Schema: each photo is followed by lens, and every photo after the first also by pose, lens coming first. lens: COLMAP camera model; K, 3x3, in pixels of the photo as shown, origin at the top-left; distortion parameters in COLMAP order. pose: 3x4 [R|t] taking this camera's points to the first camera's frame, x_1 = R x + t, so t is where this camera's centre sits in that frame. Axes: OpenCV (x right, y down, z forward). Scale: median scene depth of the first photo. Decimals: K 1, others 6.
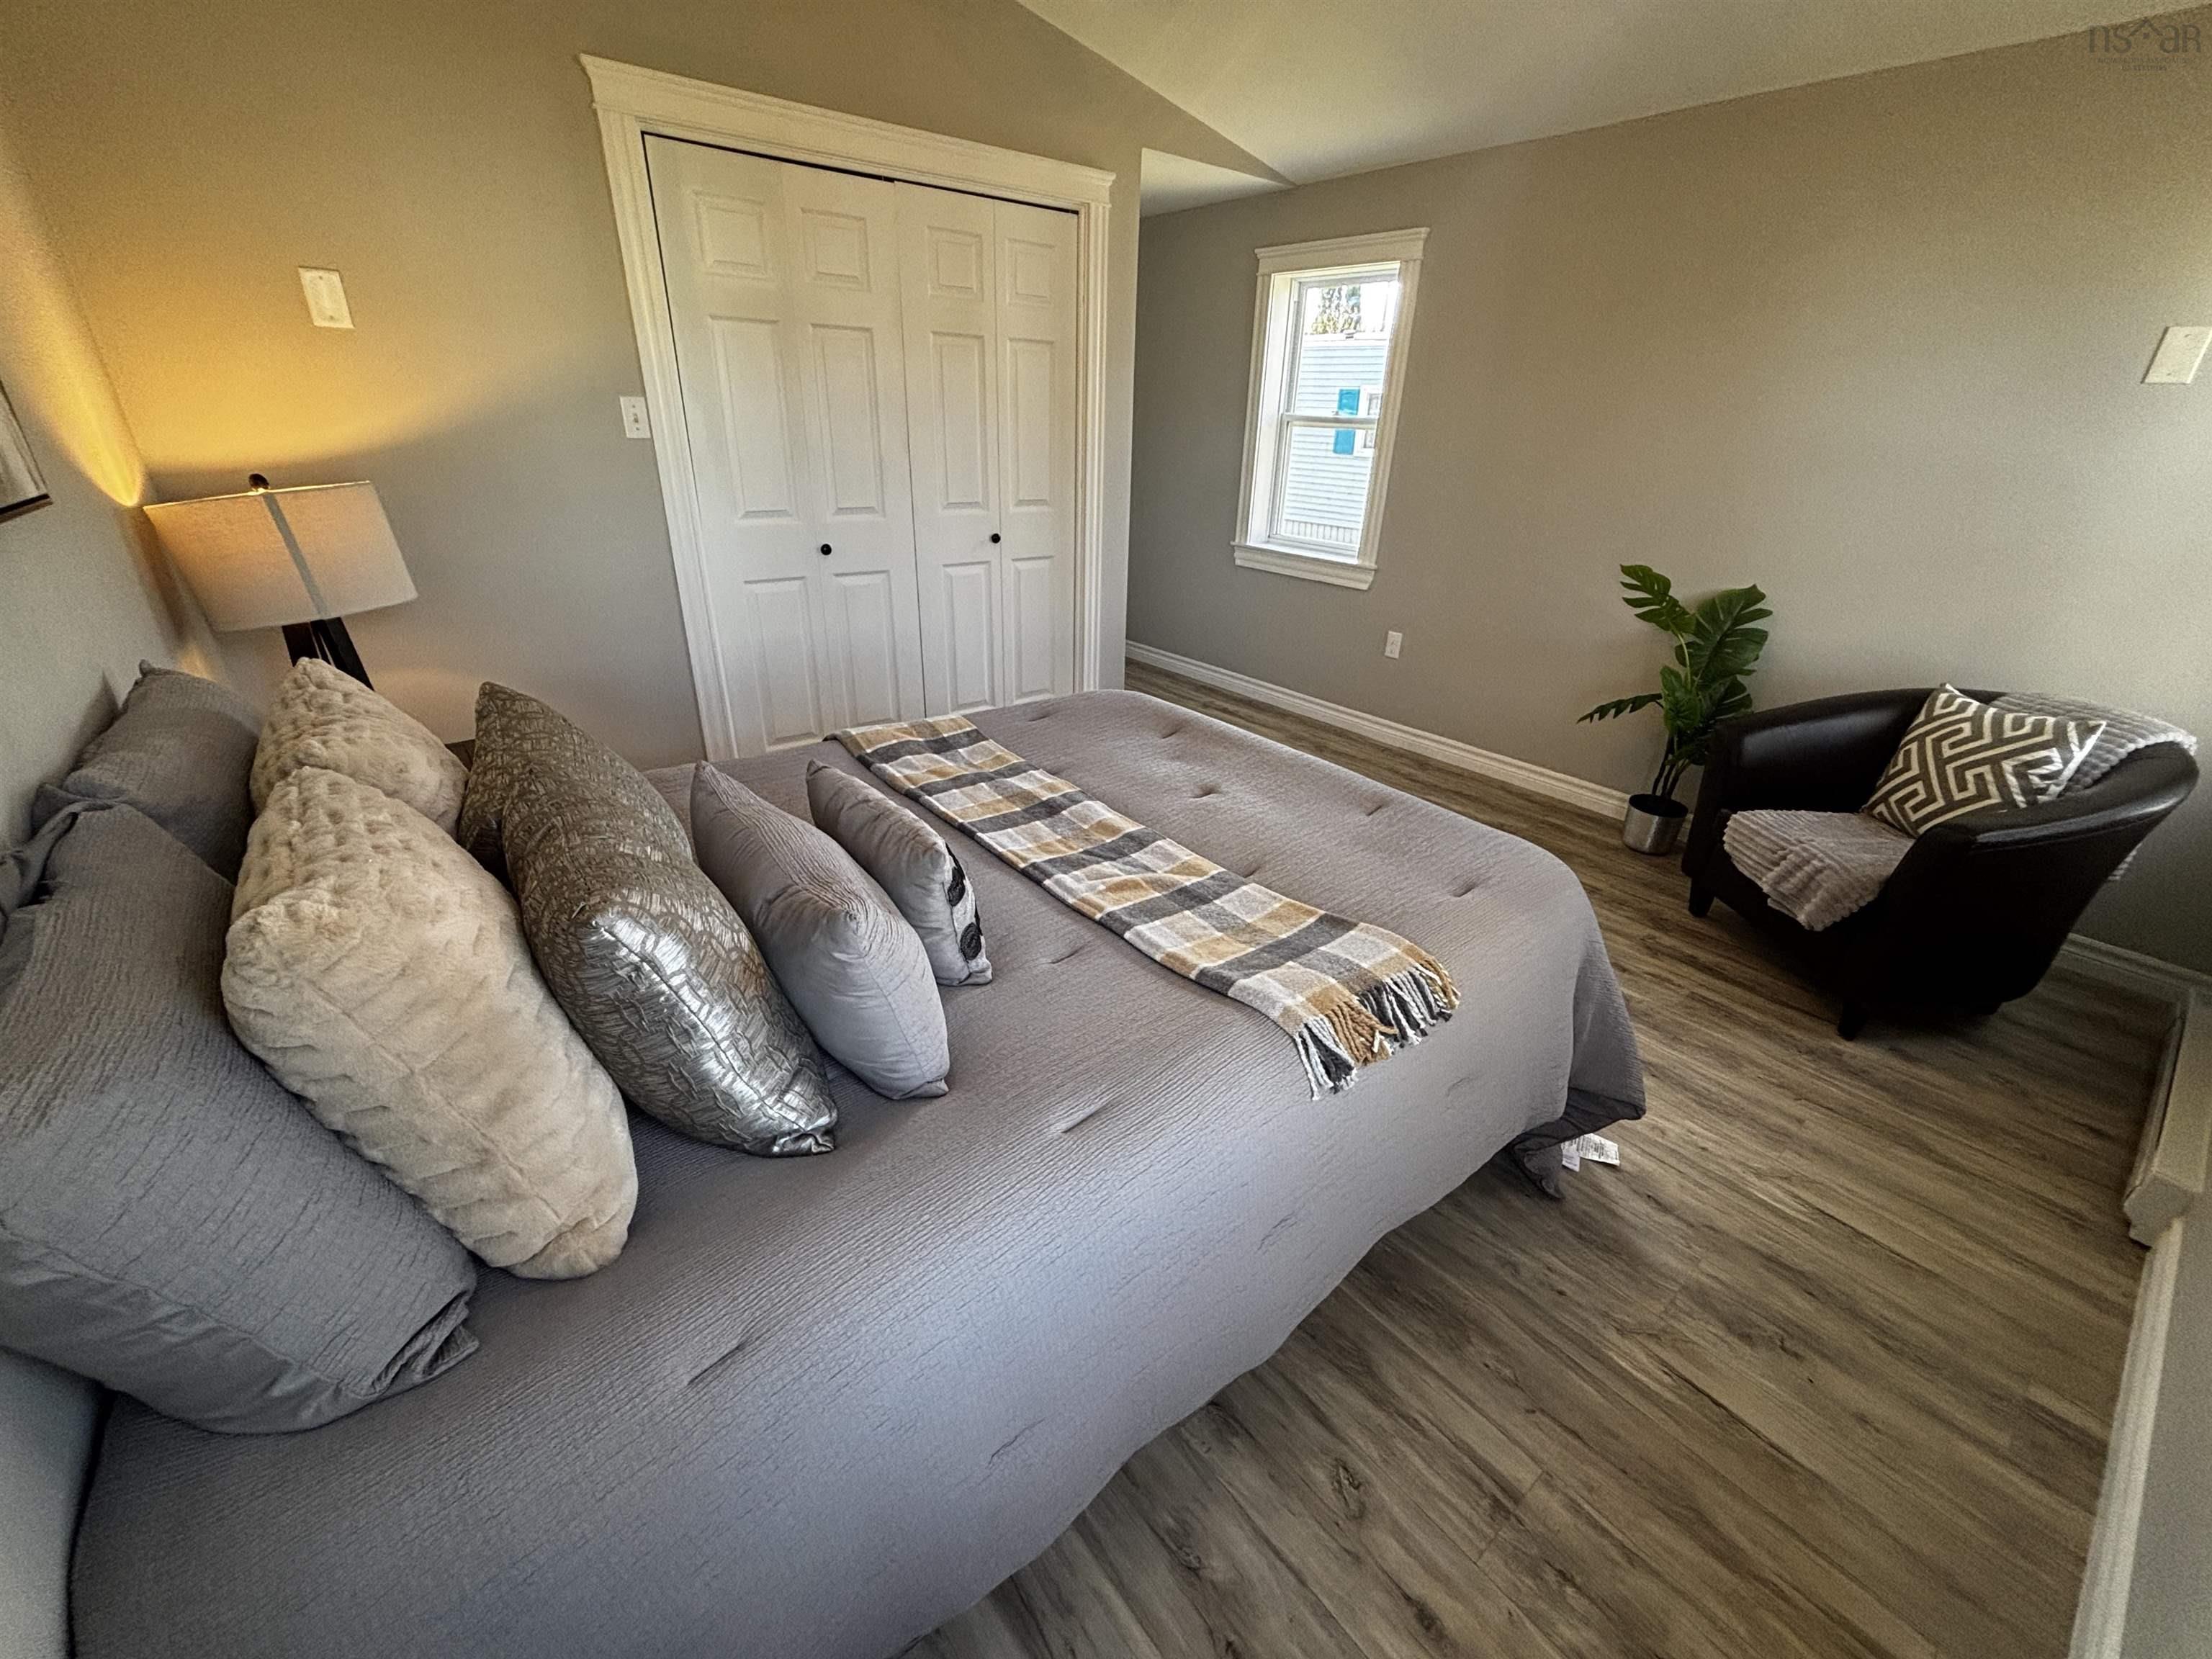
lens RADIAL K [[894.6, 0, 1115.9], [0, 894.6, 831.1], [0, 0, 1]] dist [-0.002414, 0.000527]
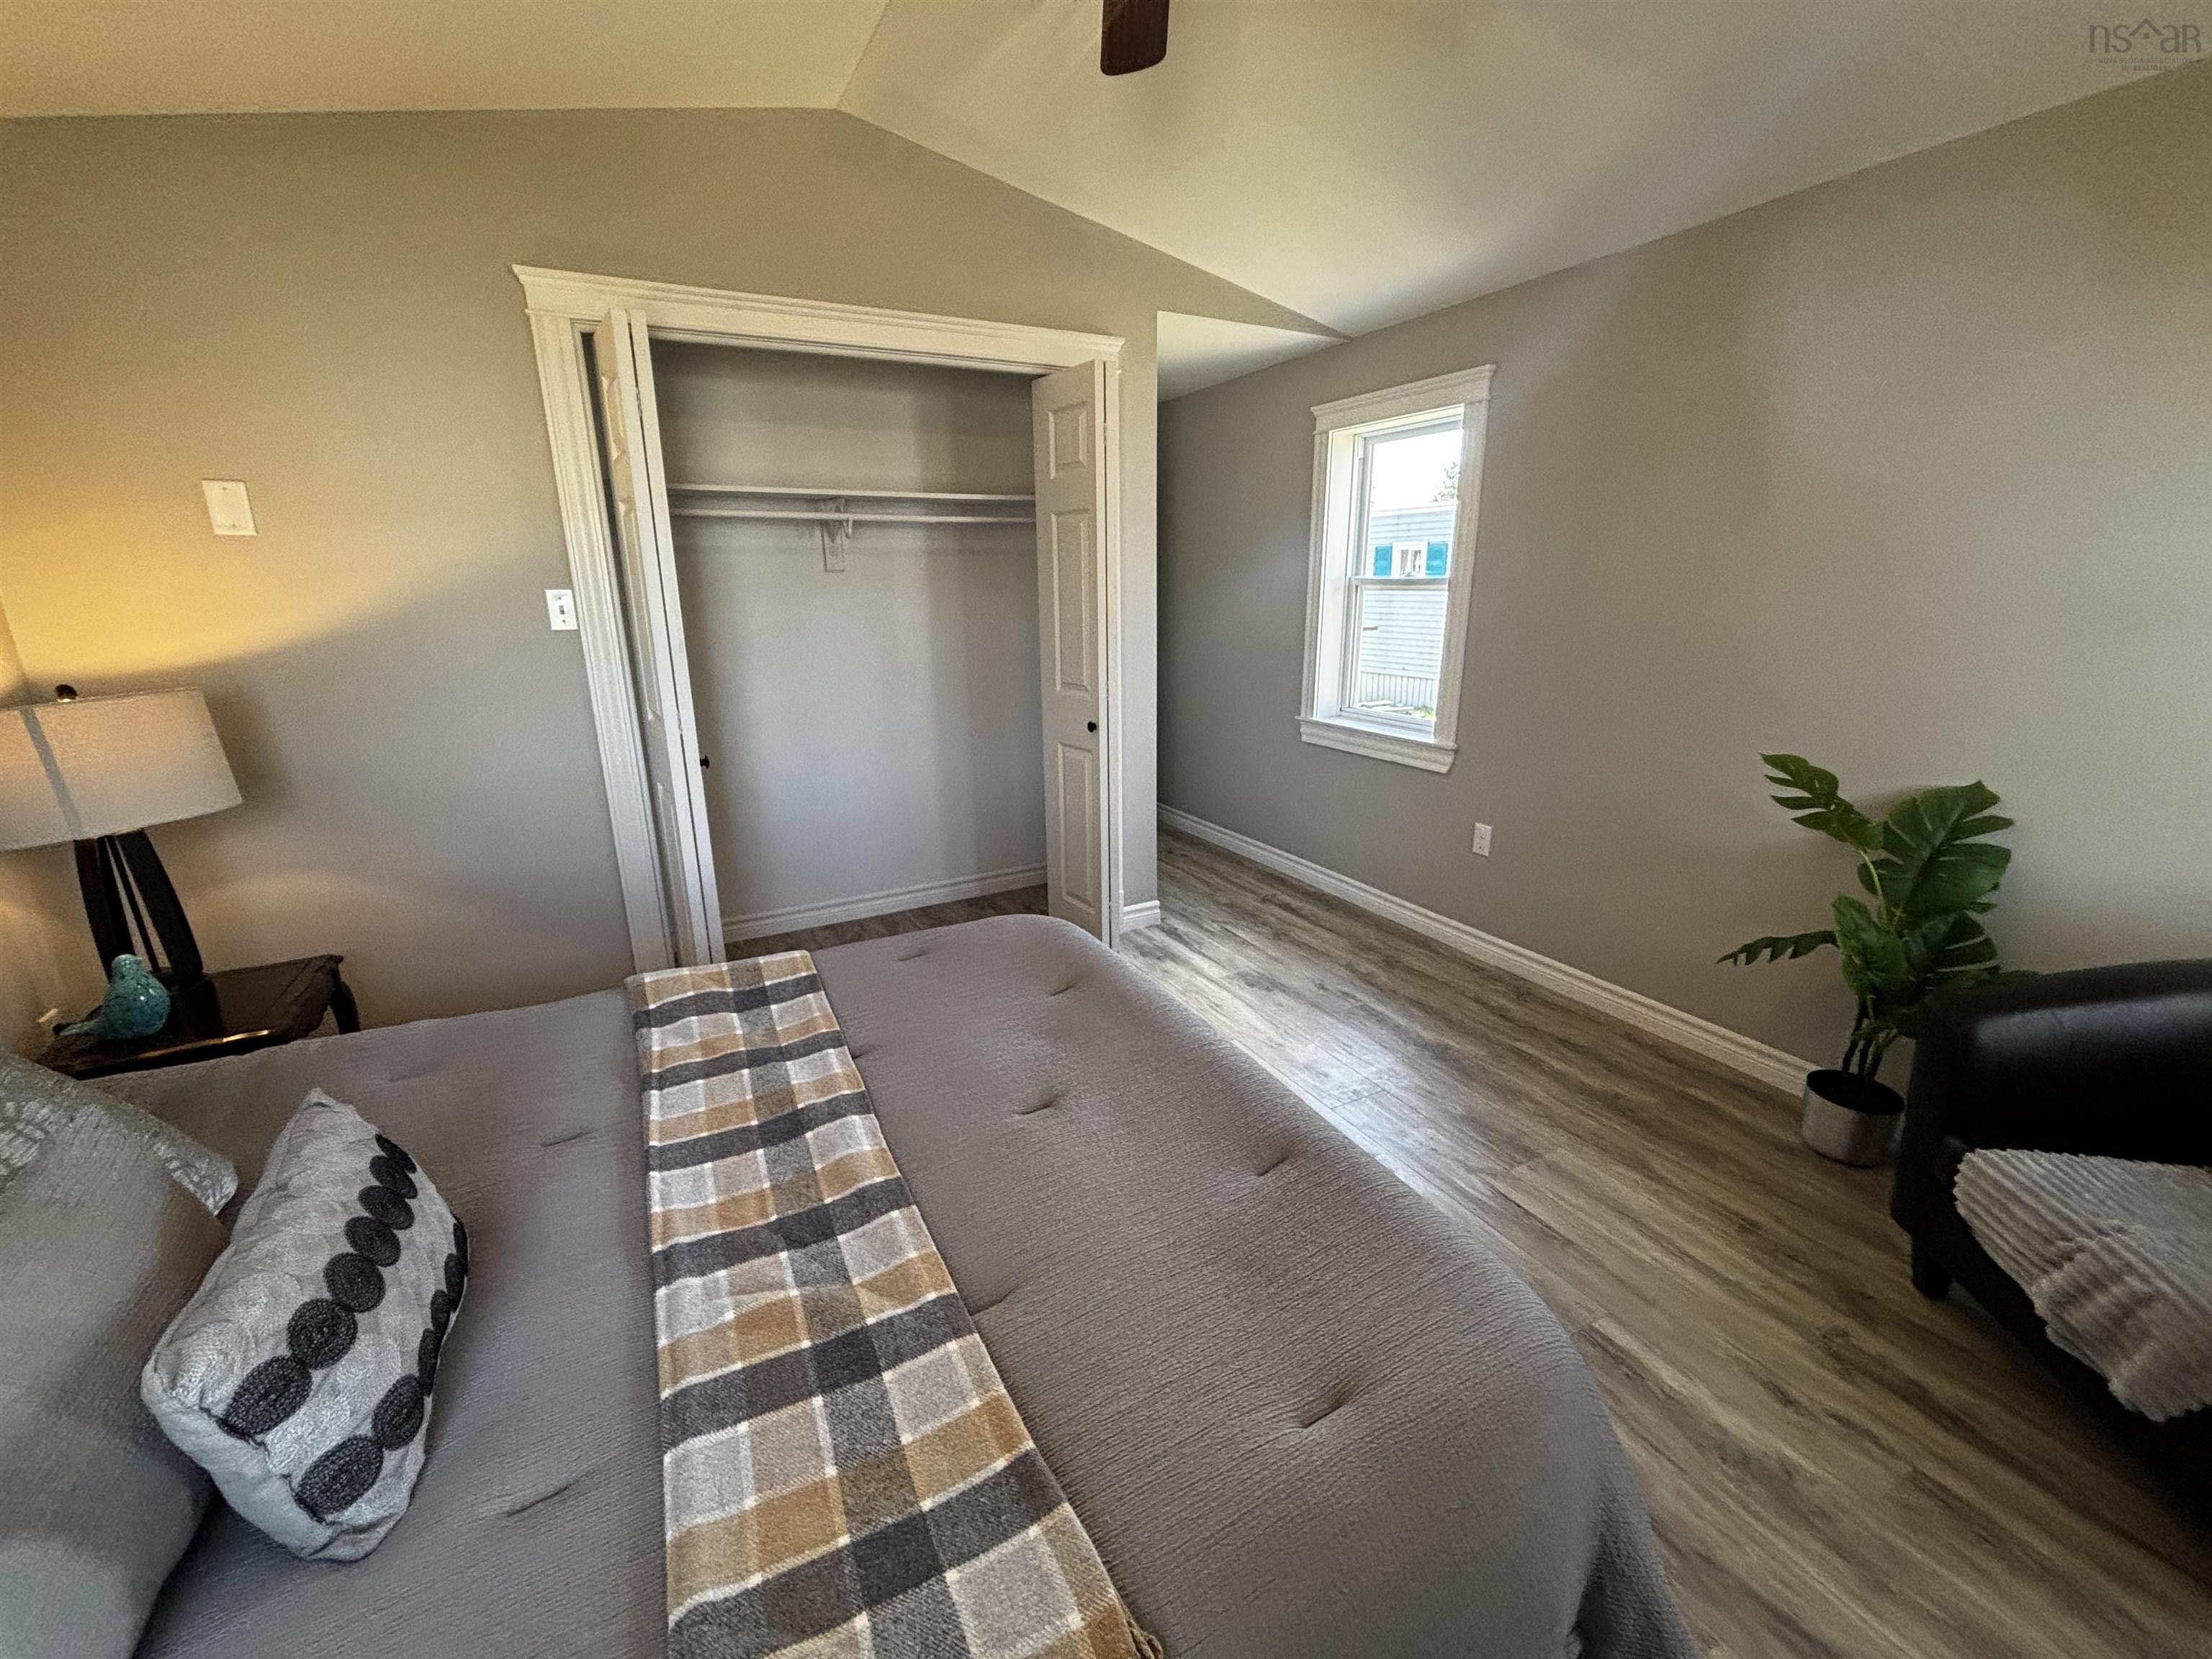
lens RADIAL K [[894.6, 0, 1107.5], [0, 894.6, 832.8], [0, 0, 1]] dist [-0.002414, 0.000527]
pose [[0.981045, 0.014037, -0.193270, 0.184088], [-0.045893, 0.985829, -0.161356, -0.092533], [0.188266, 0.167167, 0.967787, 0.207544]]
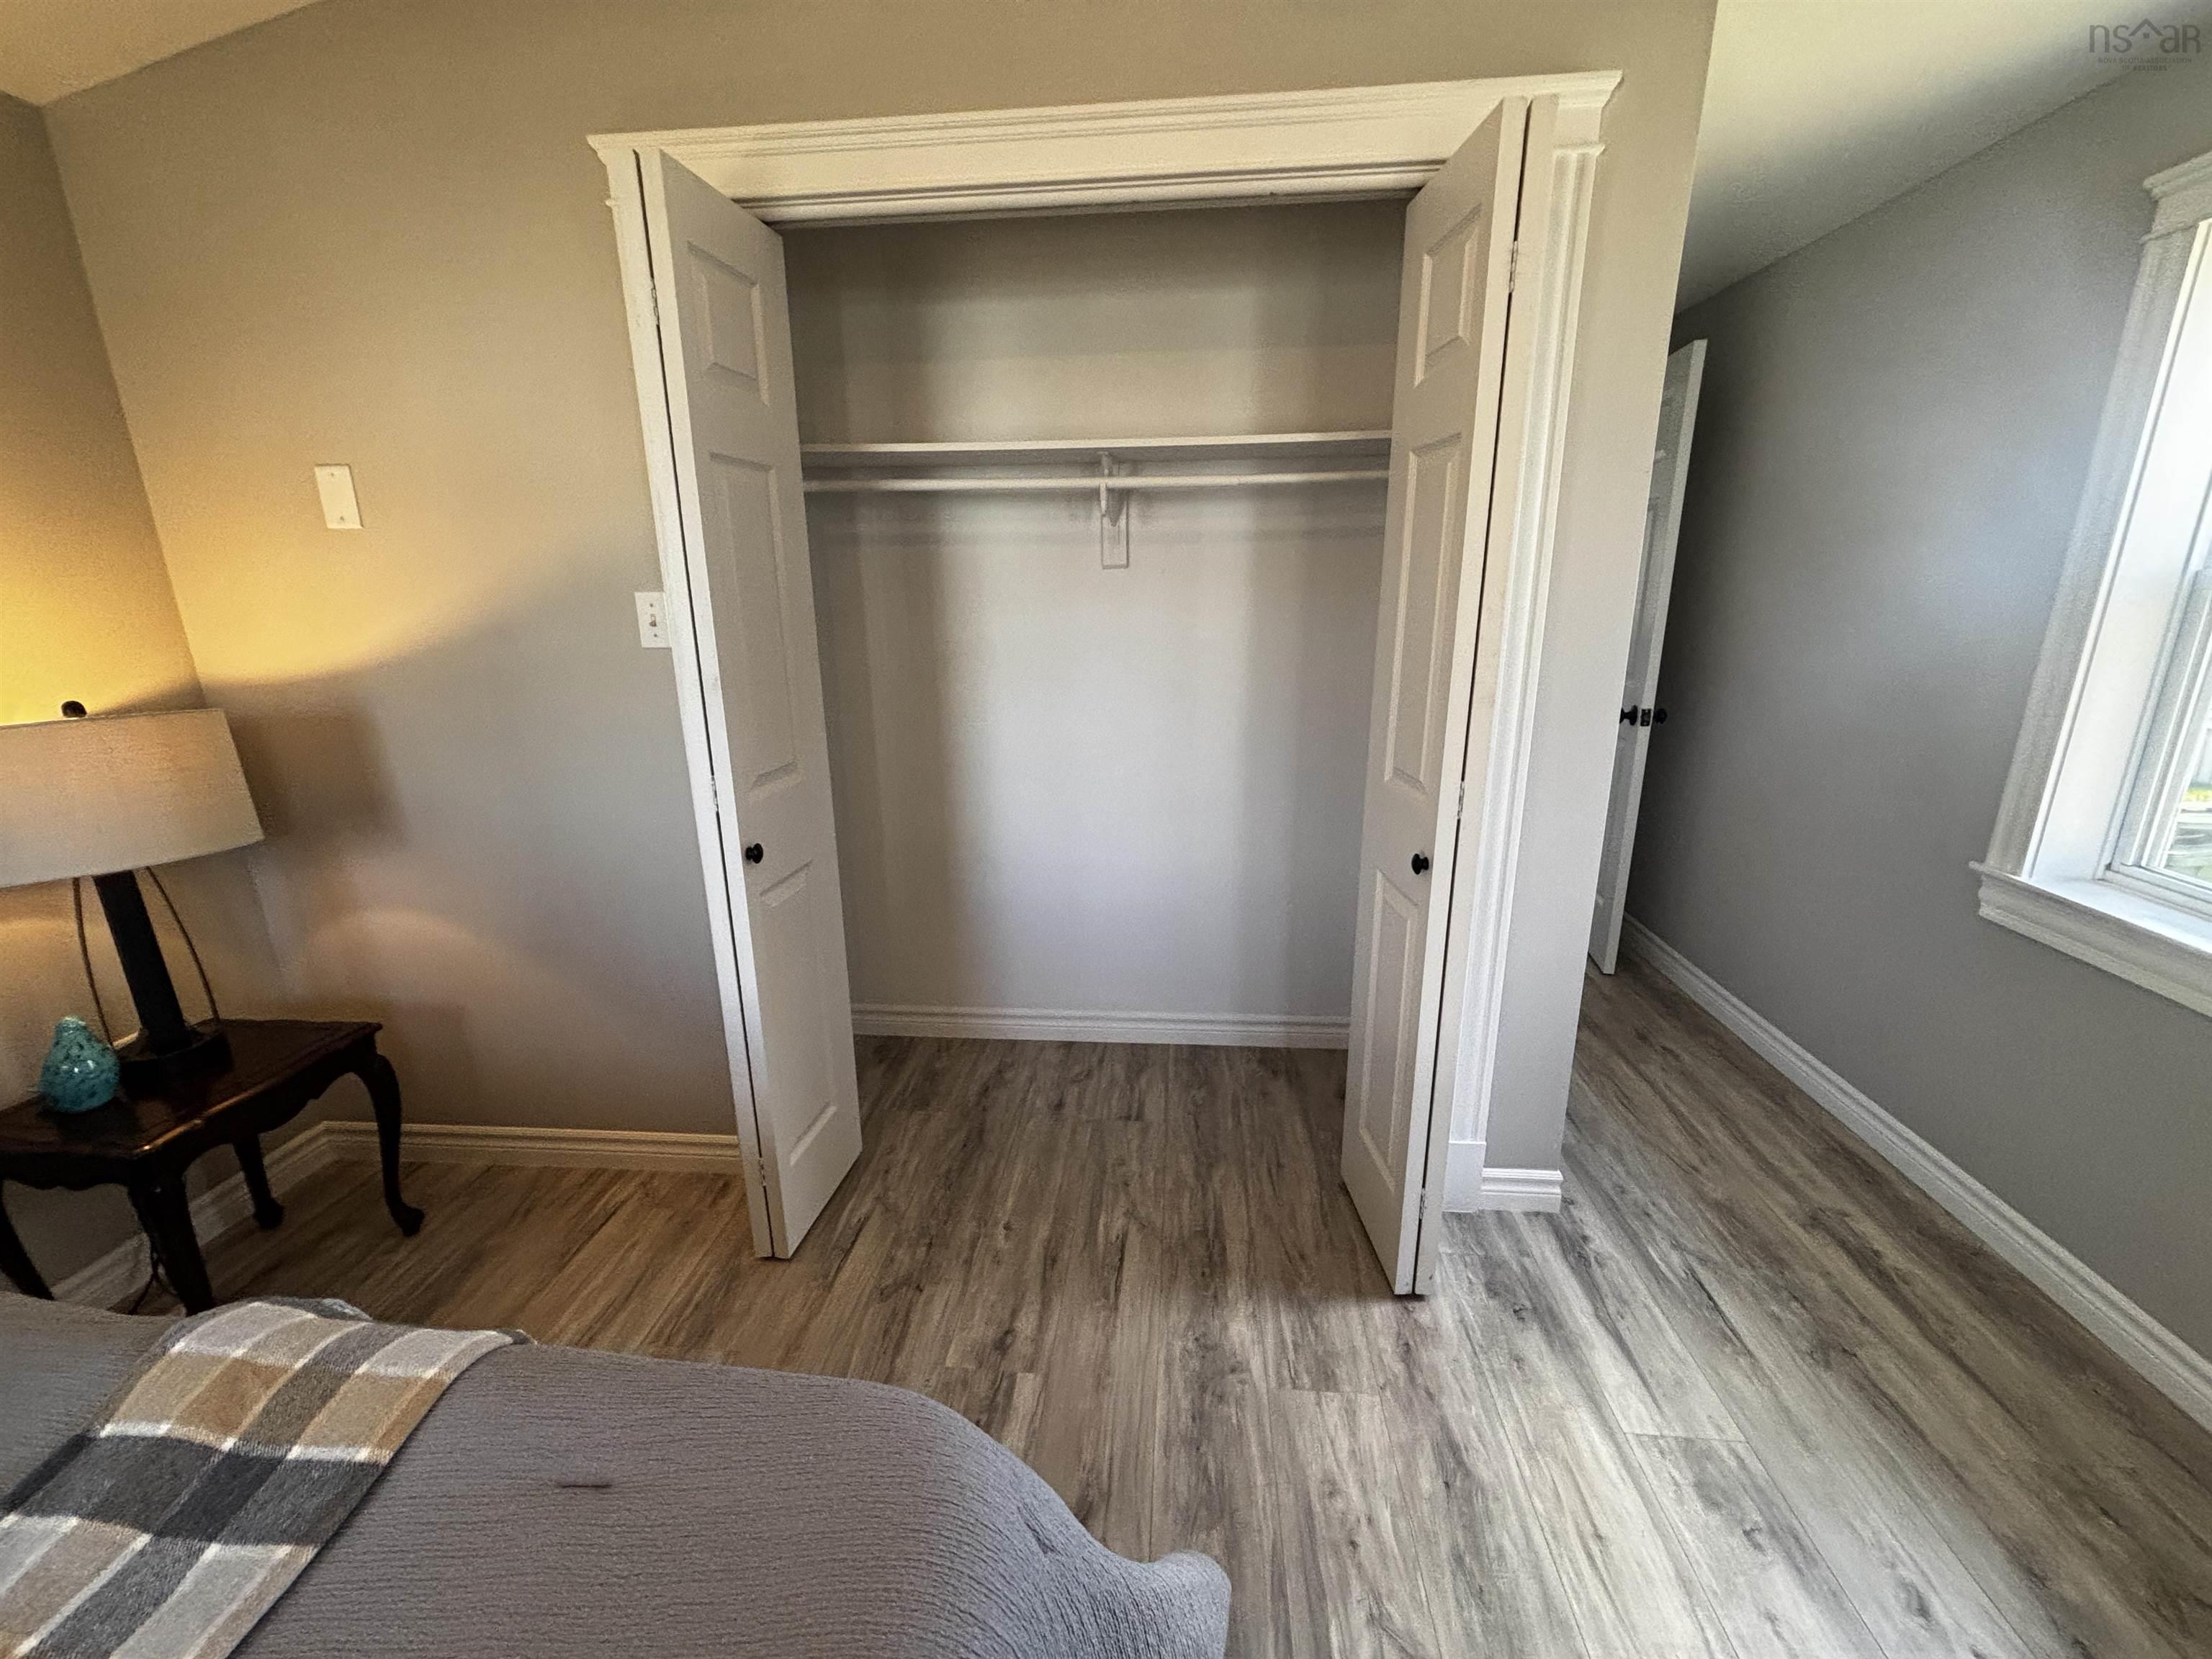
lens RADIAL K [[894.6, 0, 1105.1], [0, 894.6, 826.6], [0, 0, 1]] dist [-0.002414, 0.000527]
pose [[0.715212, 0.151734, -0.682238, 0.188530], [-0.269411, 0.960565, -0.068798, -0.310674], [0.644895, 0.233007, 0.727886, 0.663491]]
